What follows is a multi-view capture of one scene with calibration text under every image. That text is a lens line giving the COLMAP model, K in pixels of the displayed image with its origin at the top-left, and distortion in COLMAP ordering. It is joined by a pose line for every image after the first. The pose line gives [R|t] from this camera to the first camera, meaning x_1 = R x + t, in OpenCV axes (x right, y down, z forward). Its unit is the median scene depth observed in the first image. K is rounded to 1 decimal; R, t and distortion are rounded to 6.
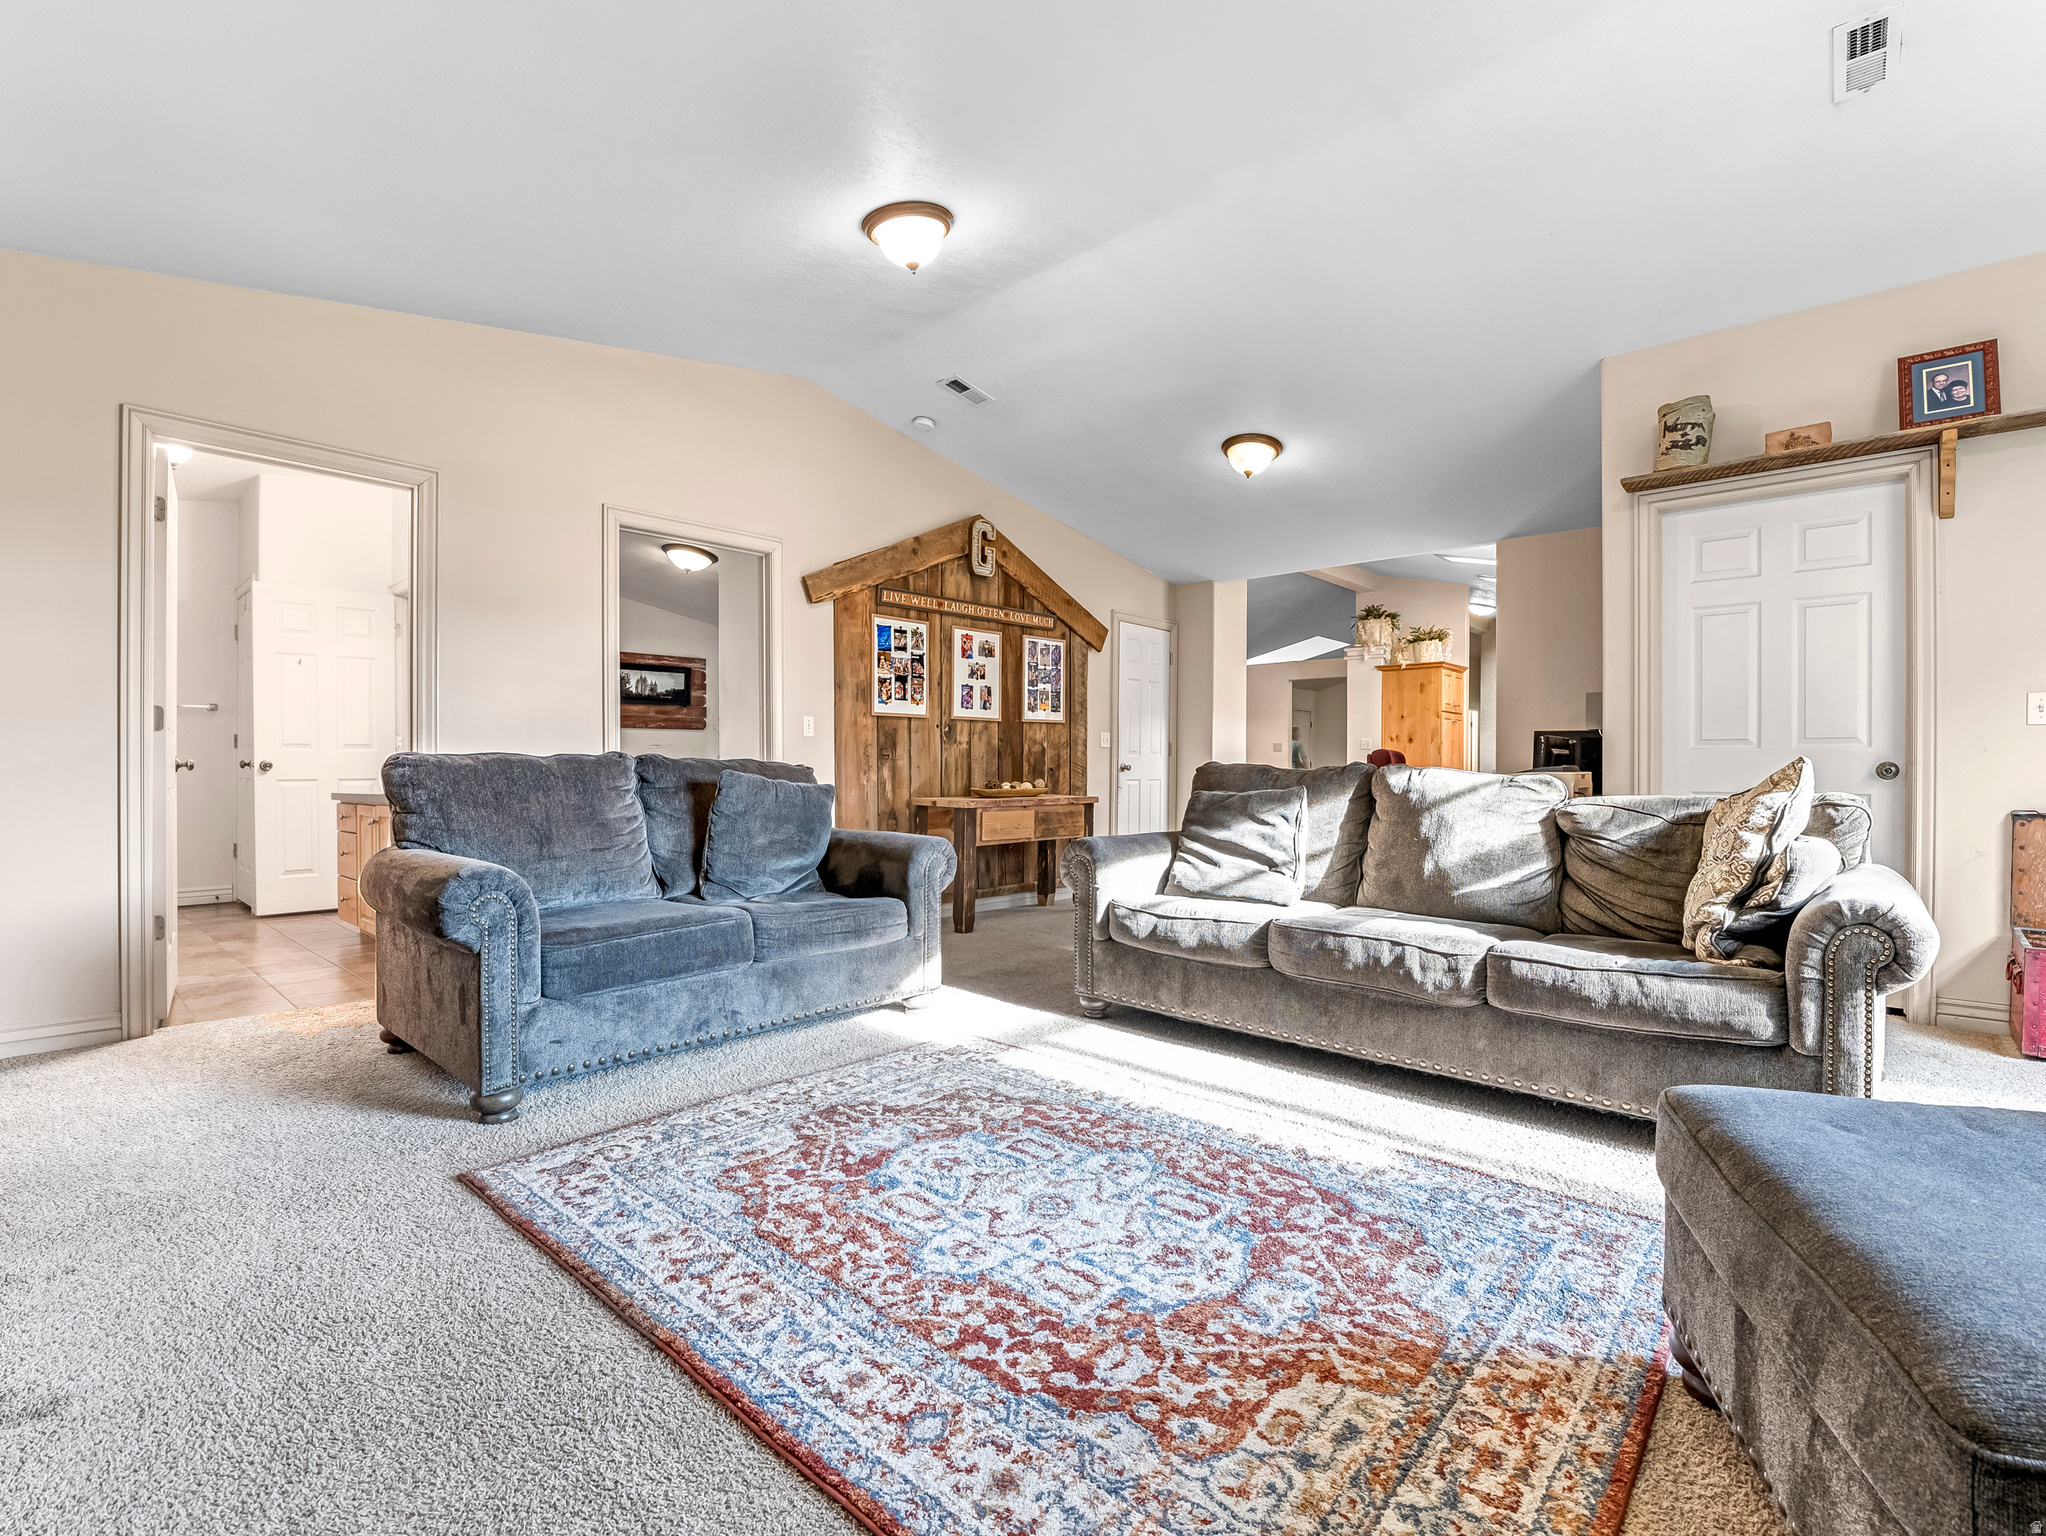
lens RADIAL K [[947.5, 0, 1024.7], [0, 947.5, 768.7], [0, 0, 1]] dist [-0.026546, -0.000266]
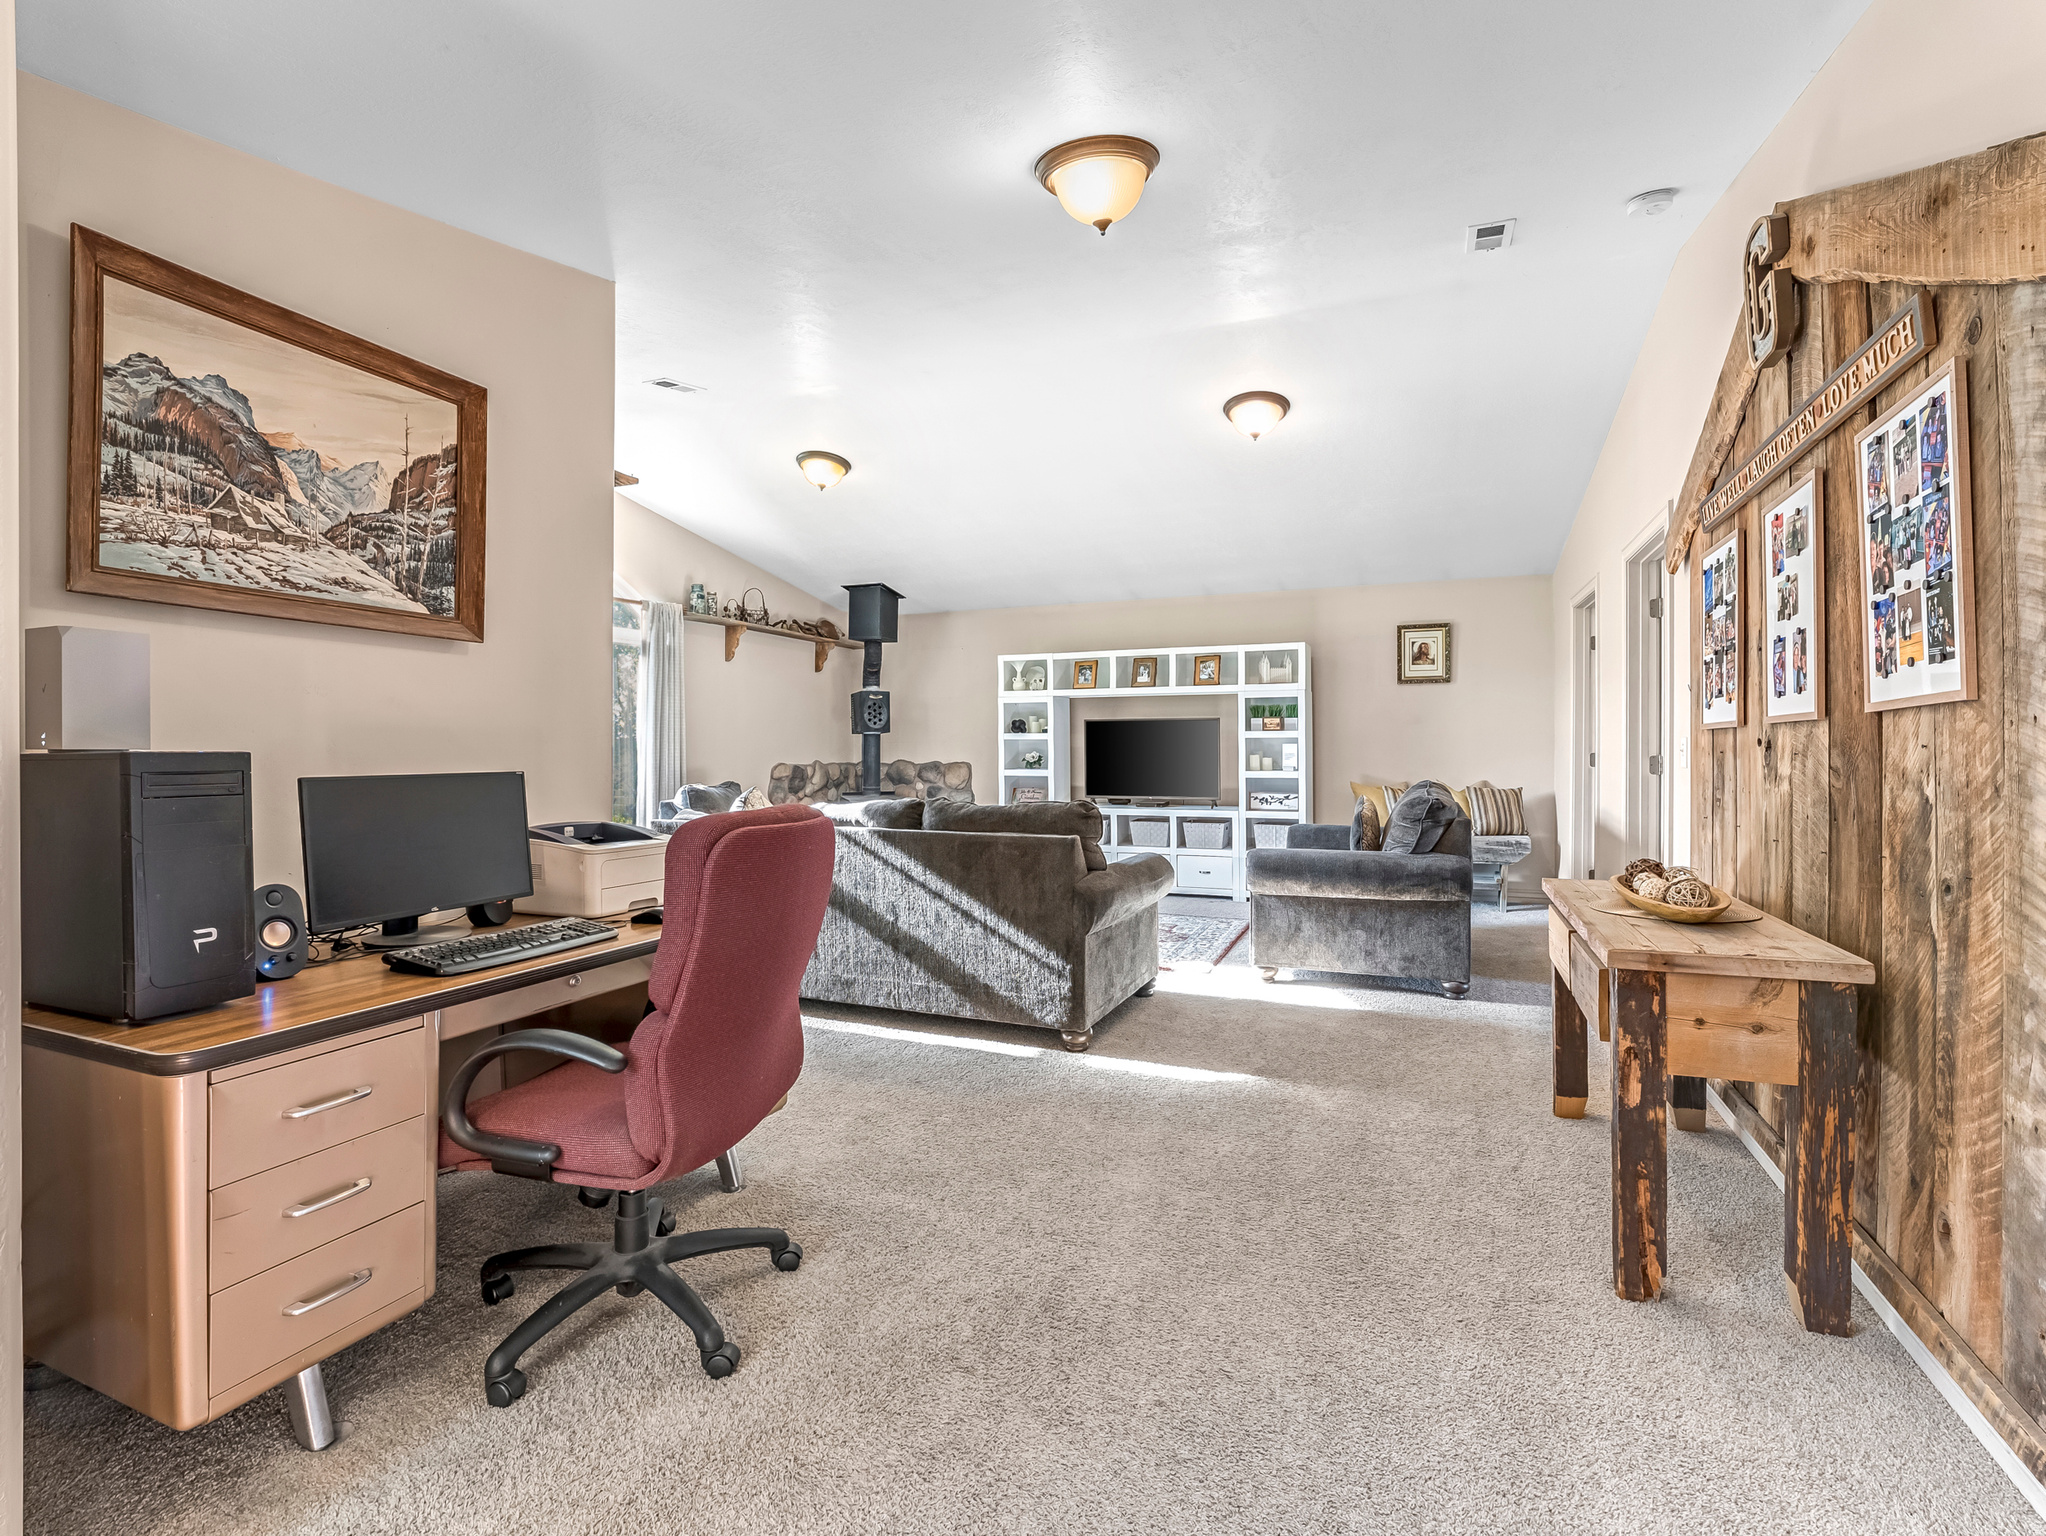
lens RADIAL K [[947.5, 0, 1025.7], [0, 947.5, 749.6], [0, 0, 1]] dist [-0.026546, -0.000266]
pose [[-0.946761, -0.000542, -0.321937, 1.231352], [-0.001324, 0.999997, 0.002208, -0.130680], [0.321935, 0.002516, -0.946758, 4.139626]]
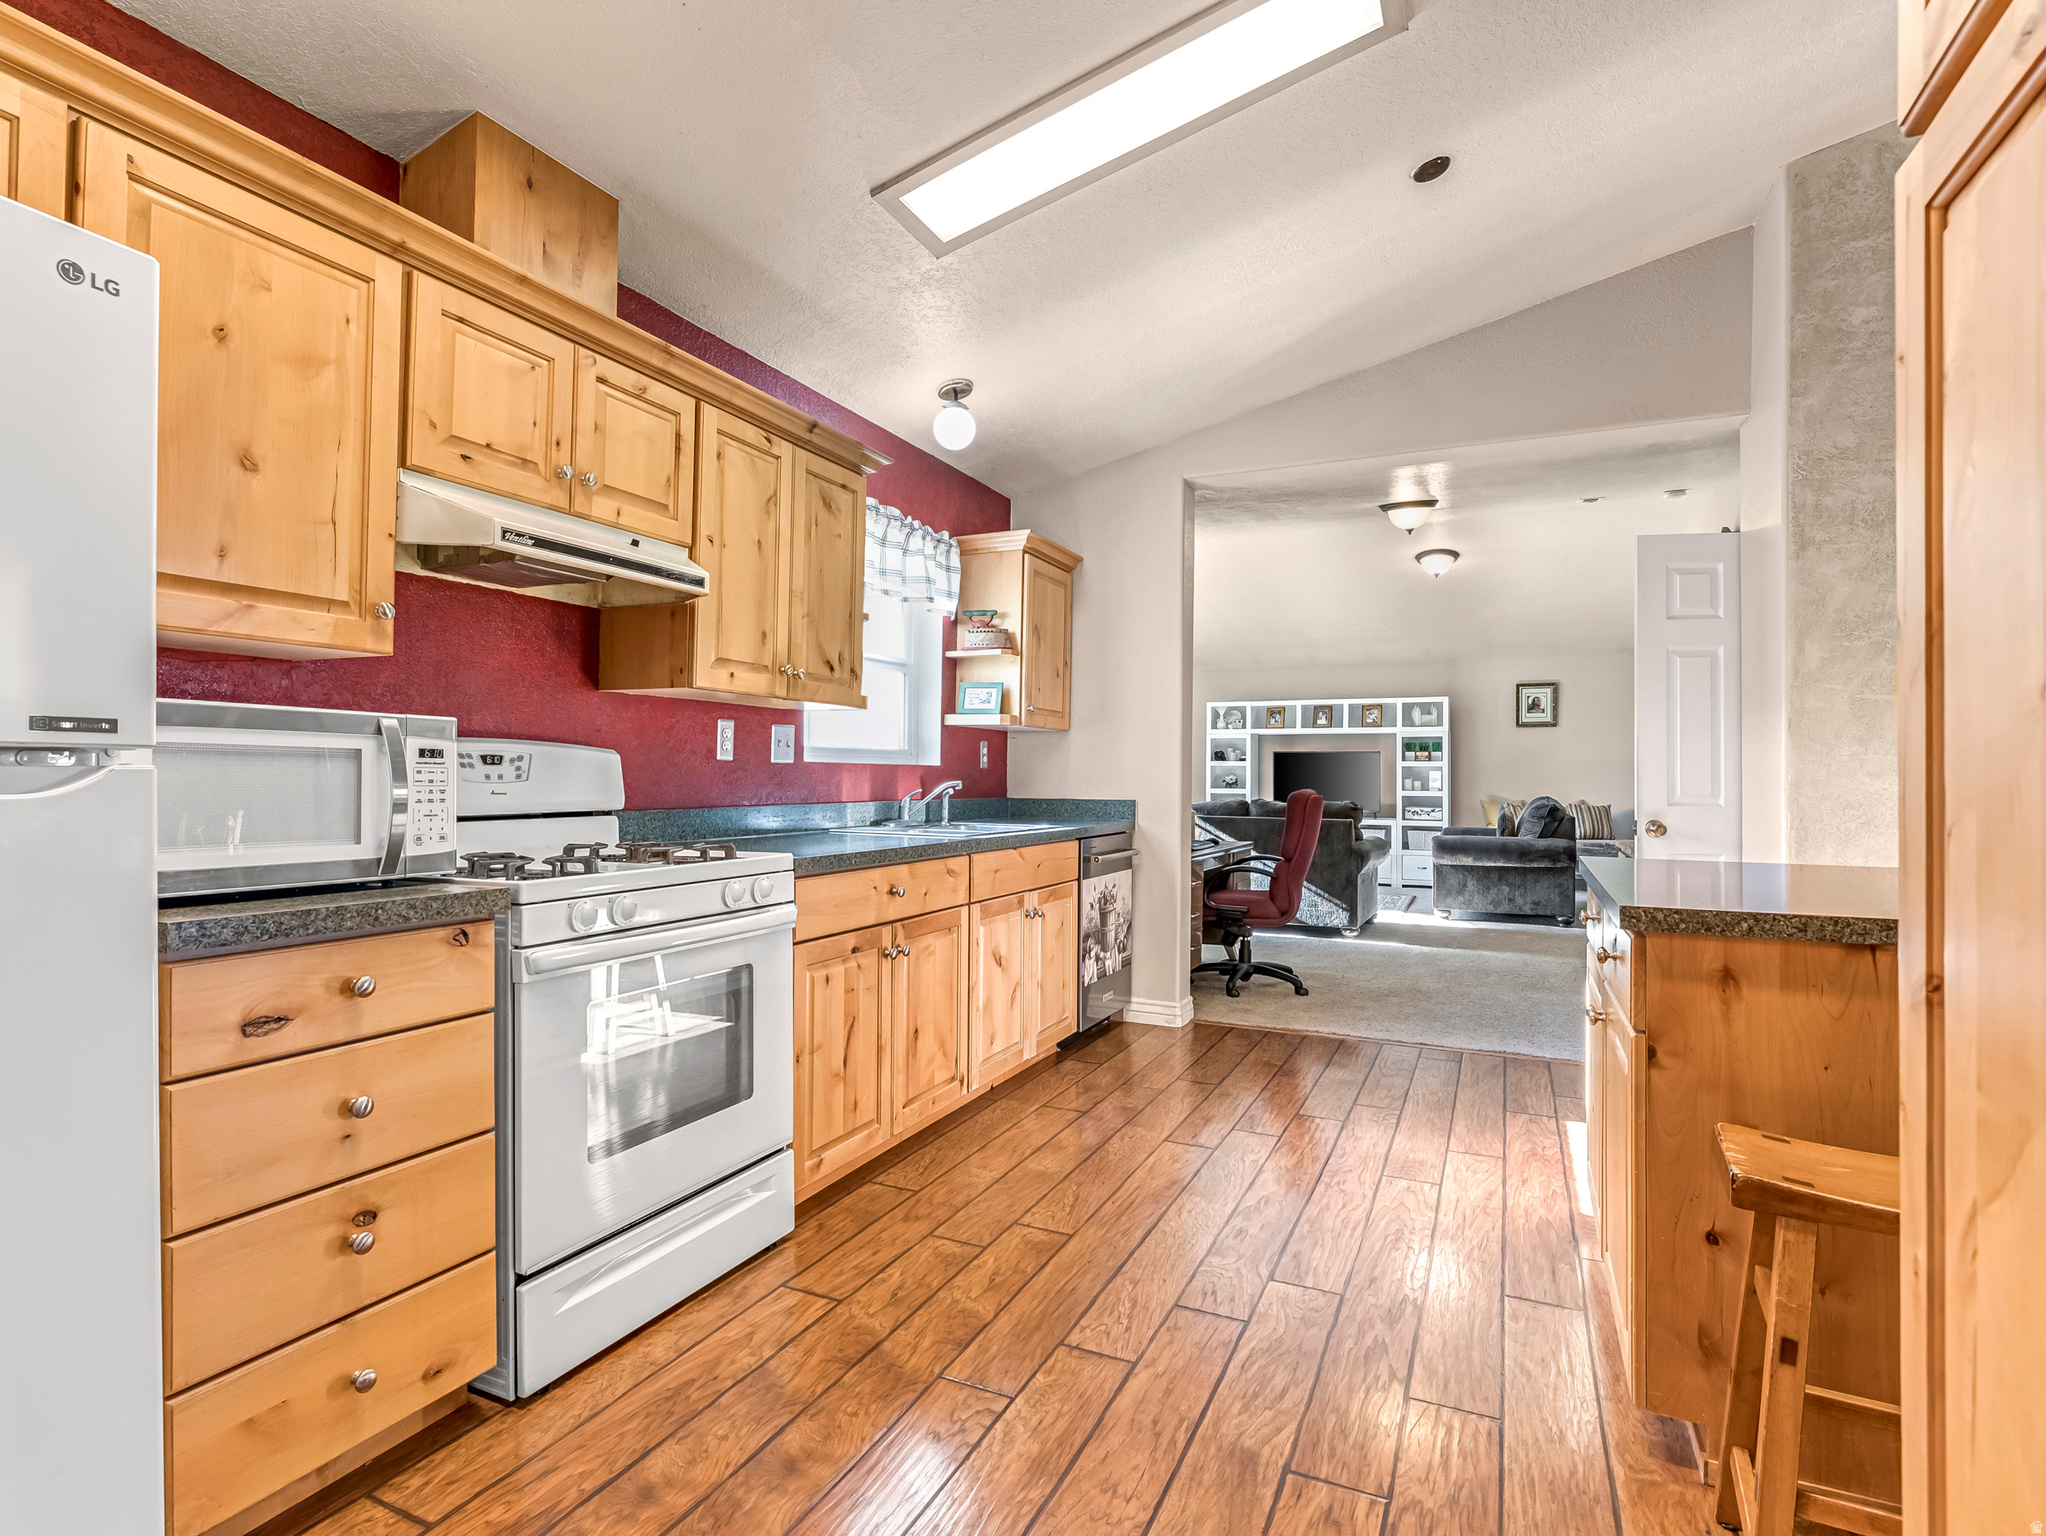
lens RADIAL K [[1015.4, 0, 1021.3], [0, 1015.4, 766.1], [0, 0, 1]] dist [-0.022977, -0.000410]
pose [[-0.961650, -0.012348, -0.274001, 2.741188], [-0.010605, 0.999913, -0.007844, -0.105303], [0.274074, -0.004637, -0.961697, 5.624268]]
